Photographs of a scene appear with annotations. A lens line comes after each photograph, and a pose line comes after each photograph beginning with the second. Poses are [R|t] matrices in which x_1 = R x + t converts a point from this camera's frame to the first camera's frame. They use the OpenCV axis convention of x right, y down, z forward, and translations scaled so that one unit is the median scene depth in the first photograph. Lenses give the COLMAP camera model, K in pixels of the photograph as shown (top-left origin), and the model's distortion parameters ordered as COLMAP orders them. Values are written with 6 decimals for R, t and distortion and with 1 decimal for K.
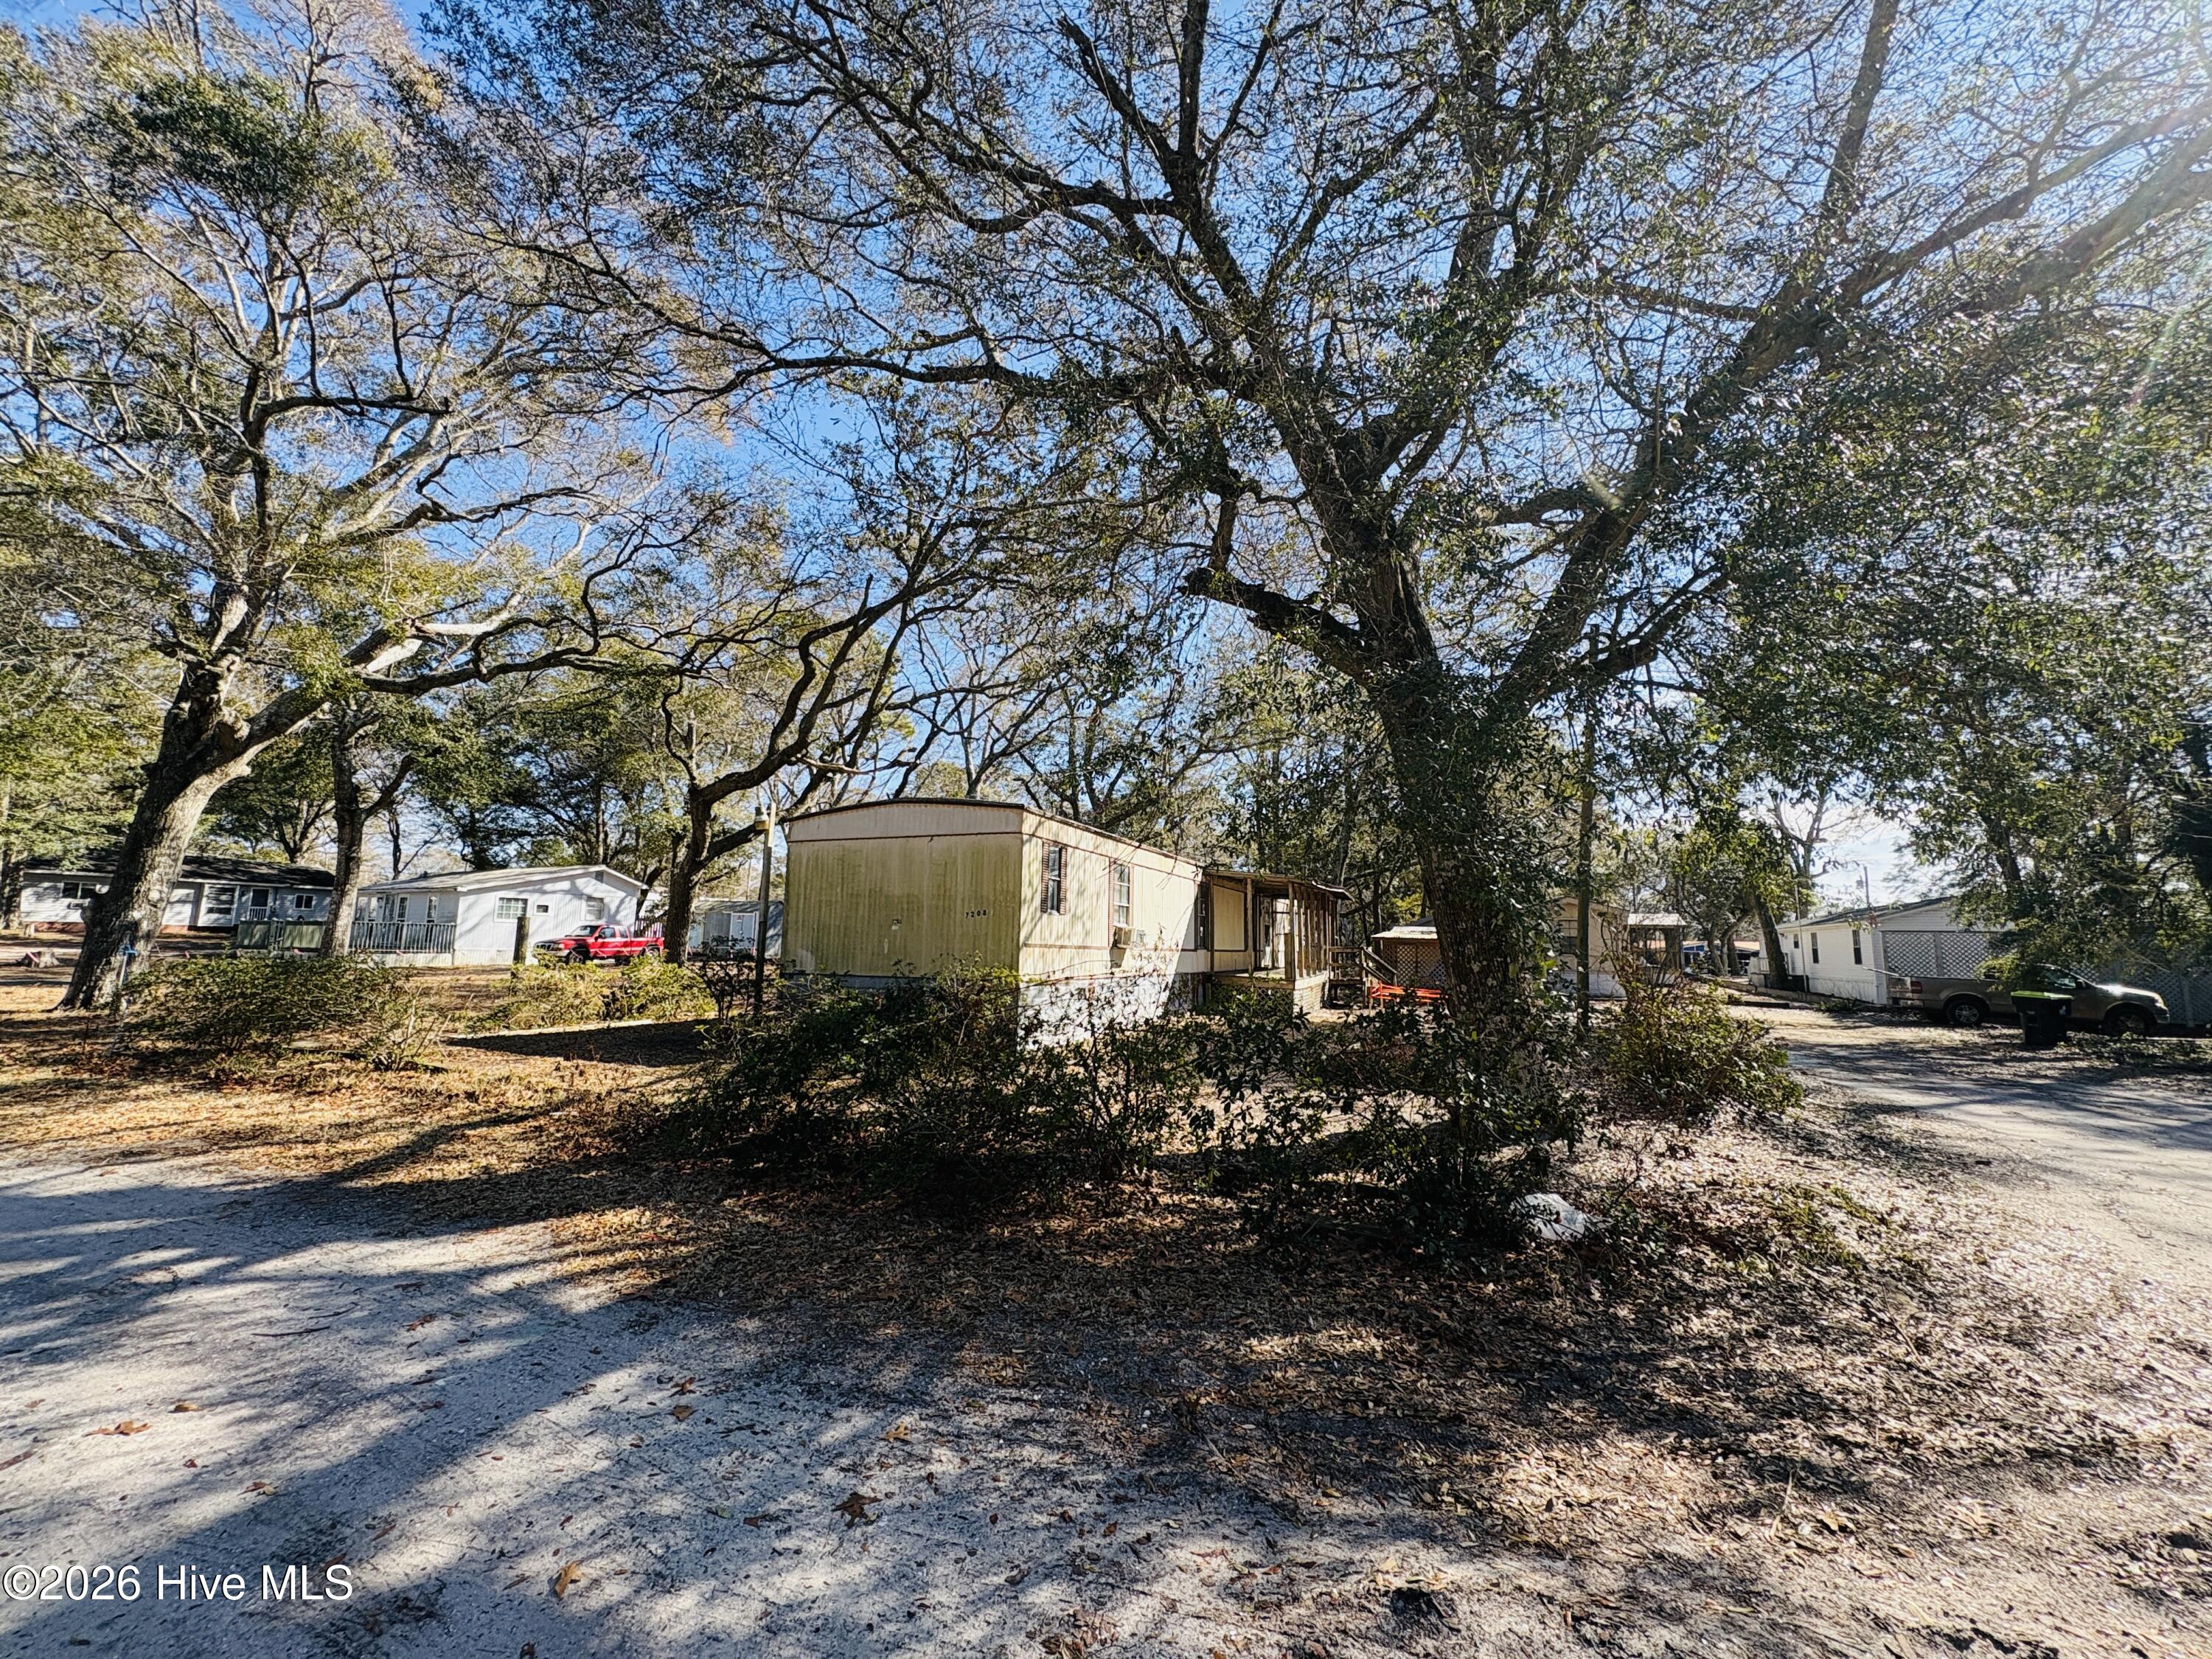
lens RADIAL K [[873.3, 0, 1102.9], [0, 873.3, 828.5], [0, 0, 1]] dist [0.000402, 0.000281]
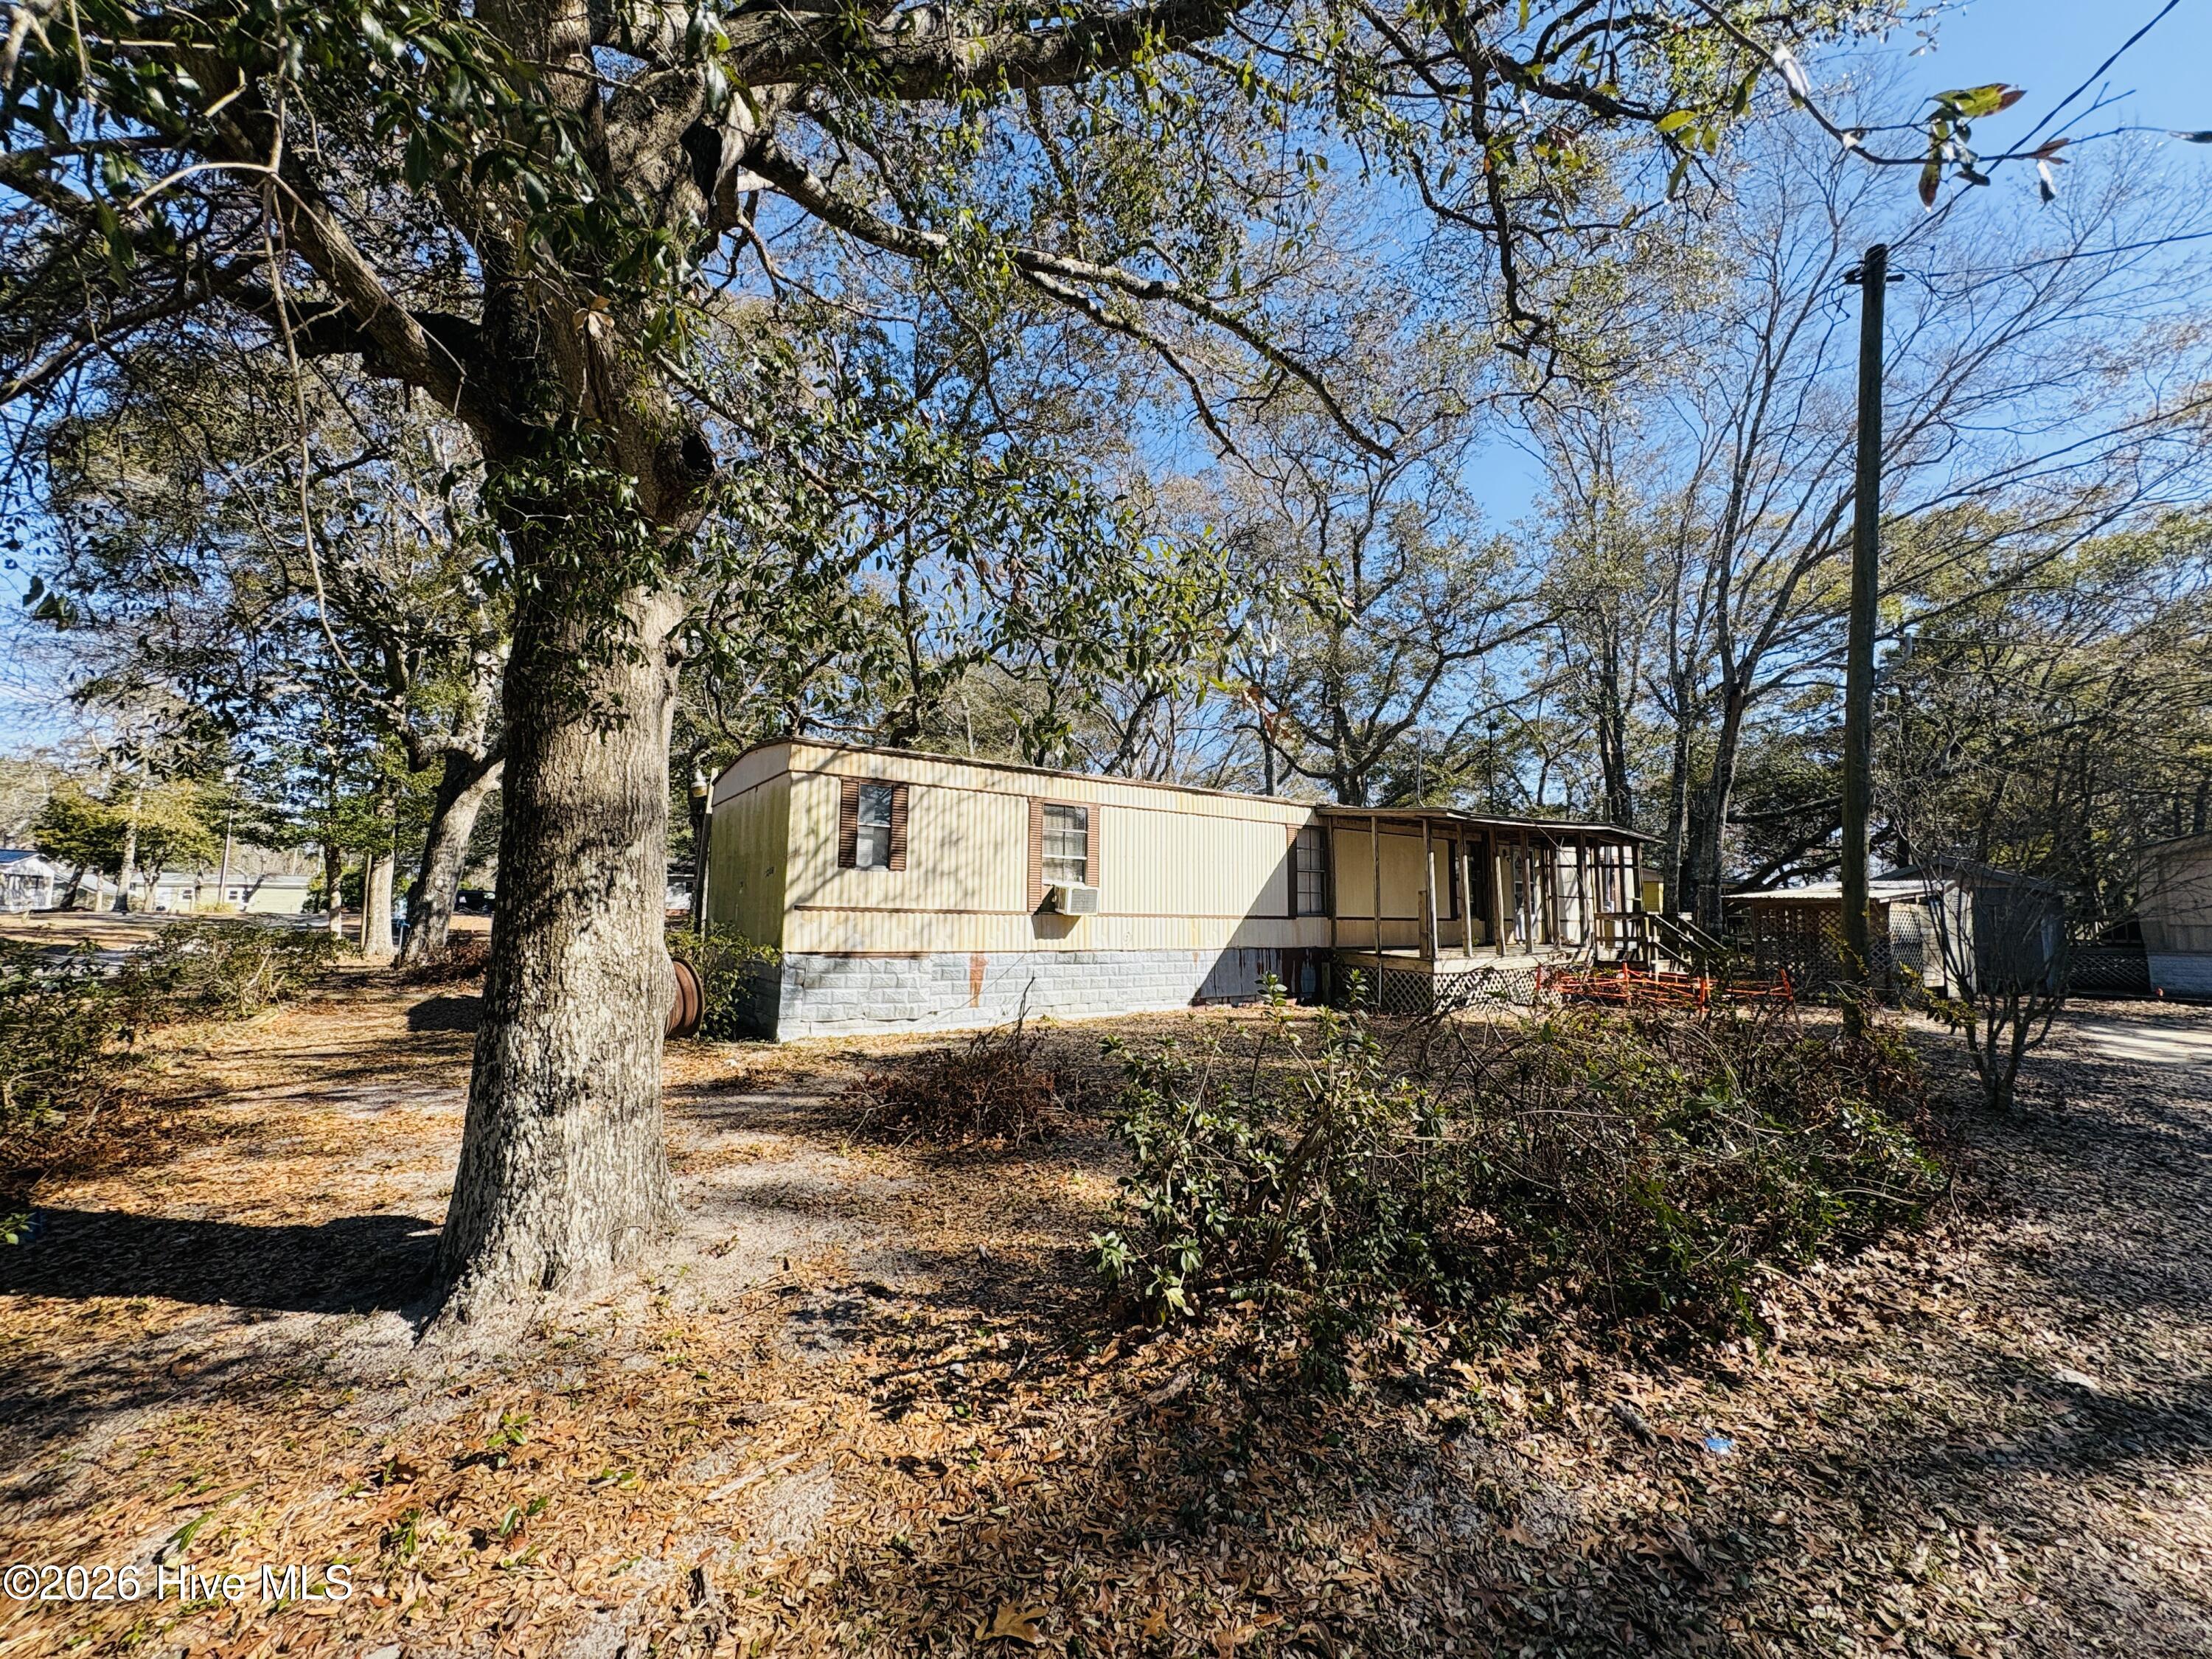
lens RADIAL K [[873.3, 0, 1110.7], [0, 873.3, 838.3], [0, 0, 1]] dist [0.000402, 0.000281]
pose [[0.845914, -0.057334, -0.530228, 0.515484], [0.076827, 0.996935, 0.014769, 0.069431], [0.527756, -0.053229, 0.847727, 0.419395]]
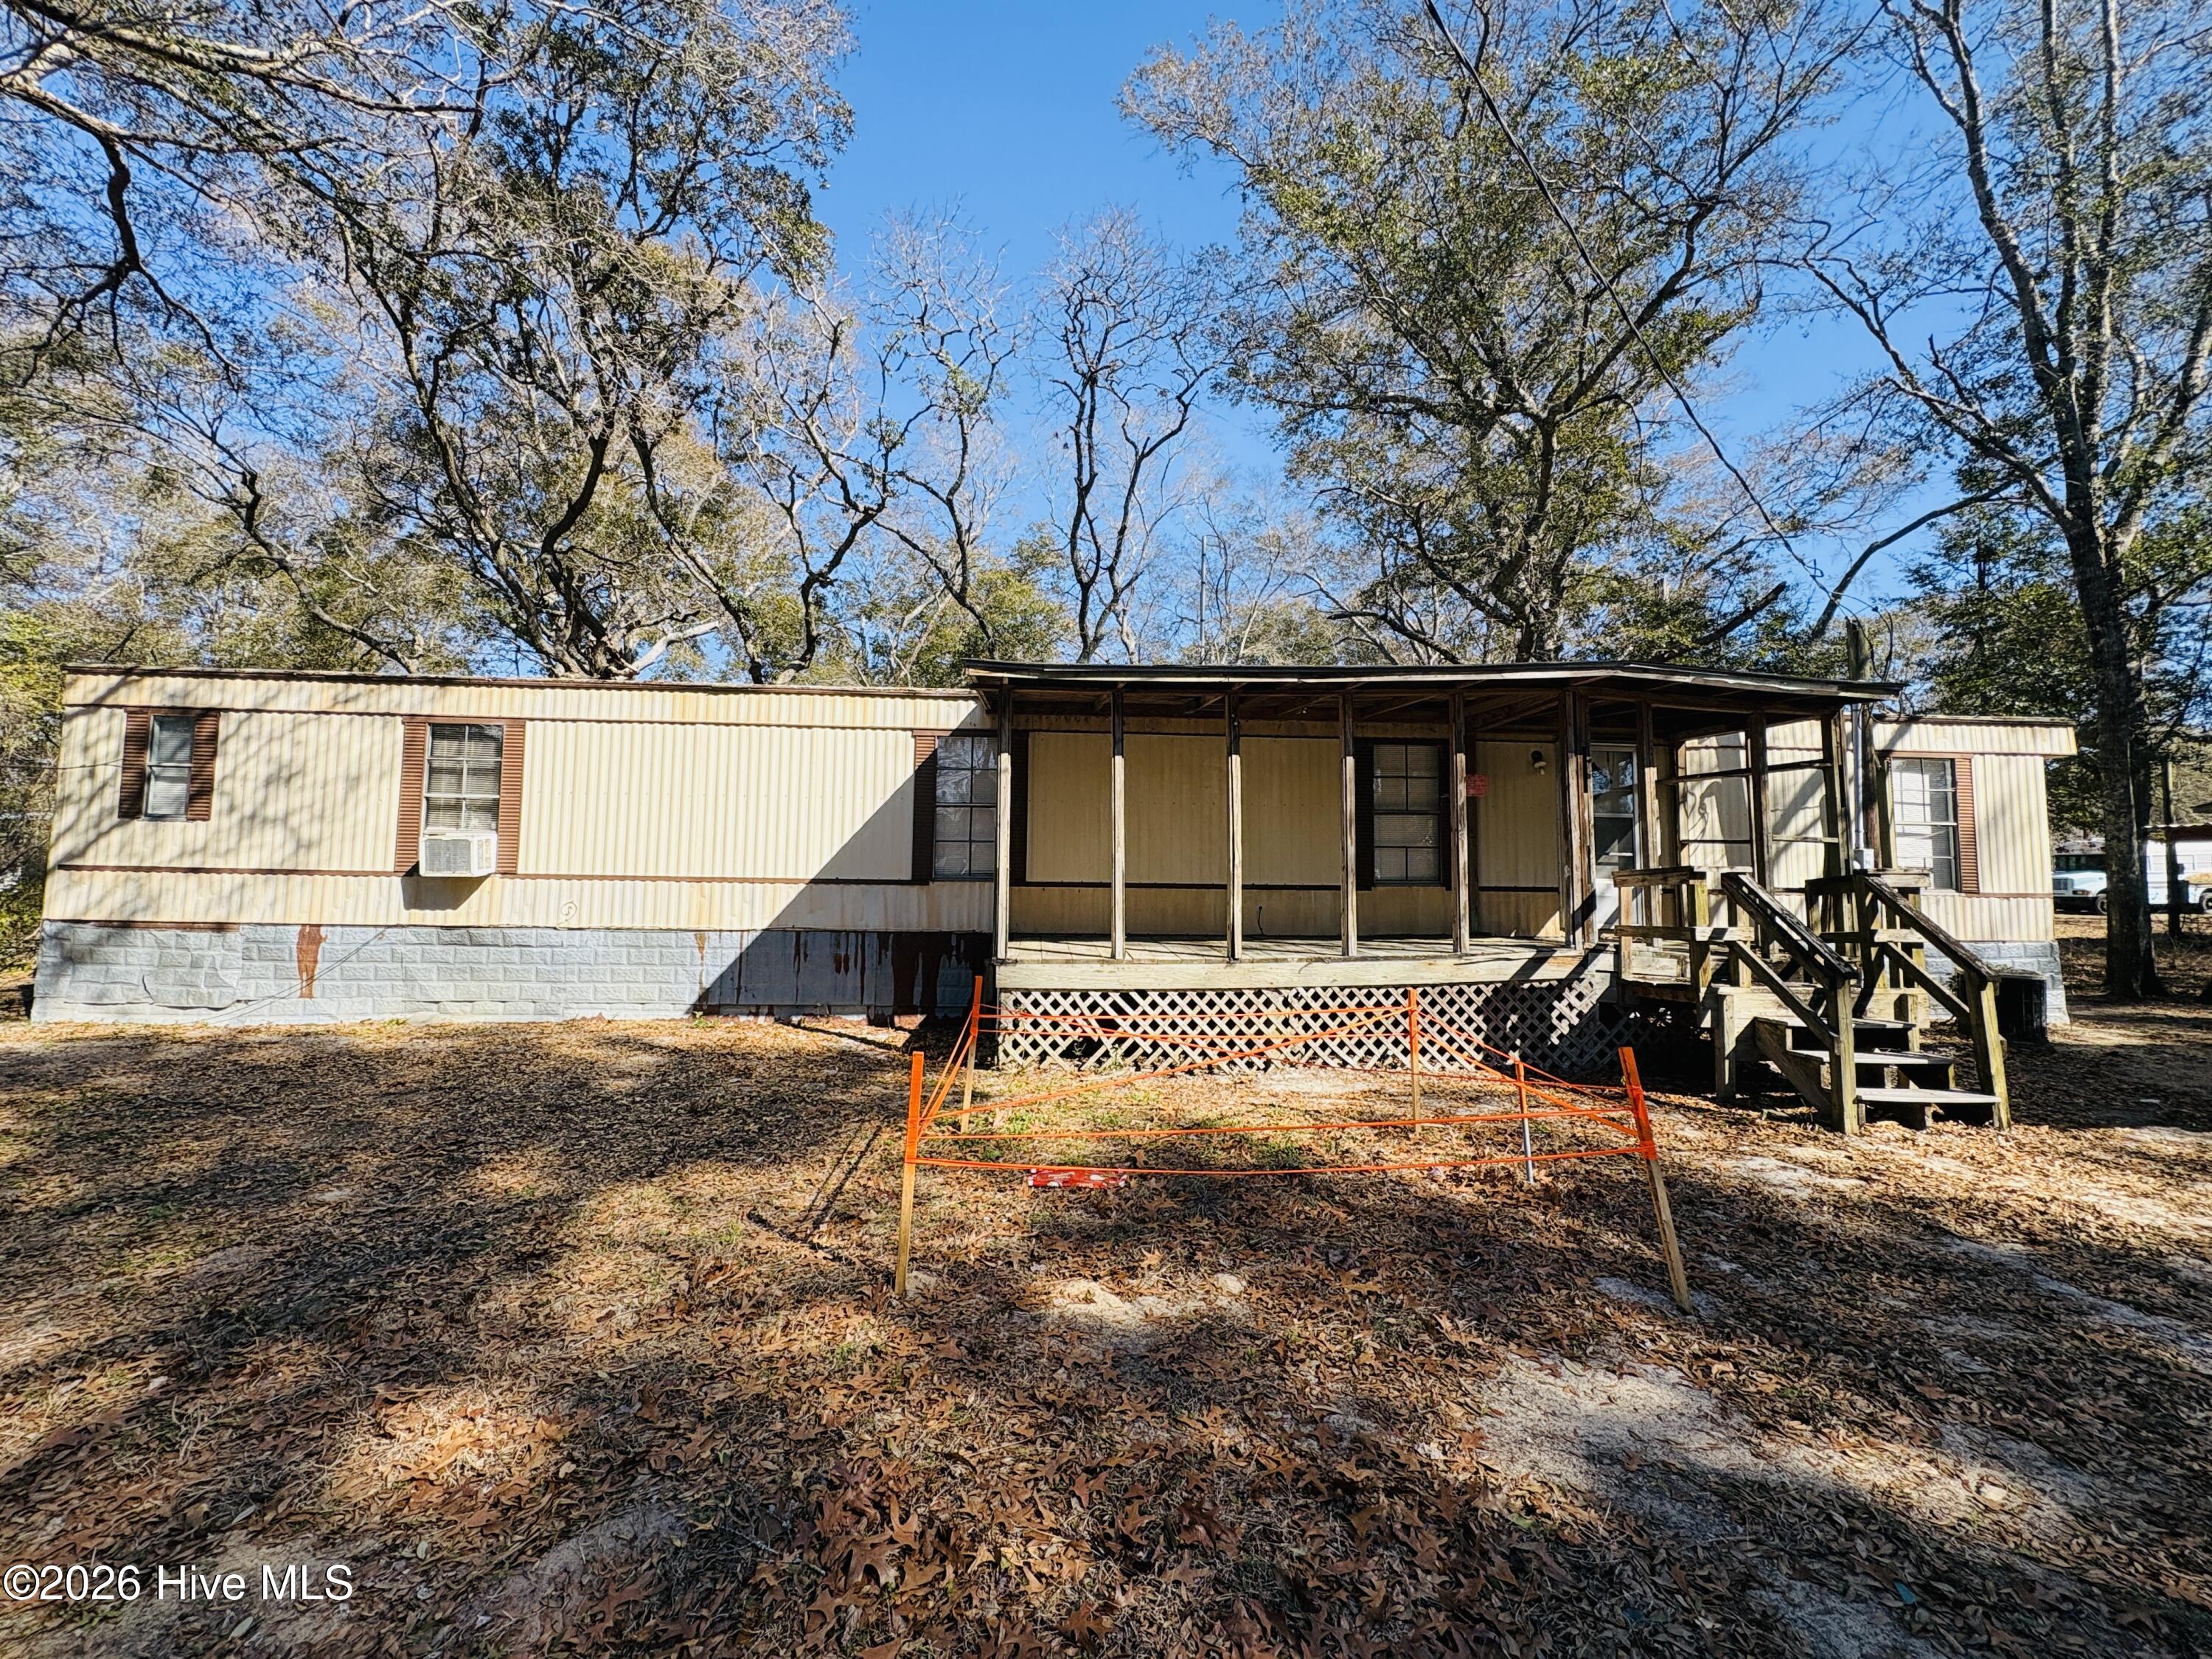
lens RADIAL K [[873.3, 0, 1104.1], [0, 873.3, 829.3], [0, 0, 1]] dist [0.000402, 0.000281]
pose [[0.426359, -0.072459, -0.901647, 0.762552], [0.119104, 0.992605, -0.023448, 0.188907], [0.896678, -0.097392, 0.431836, 1.259651]]
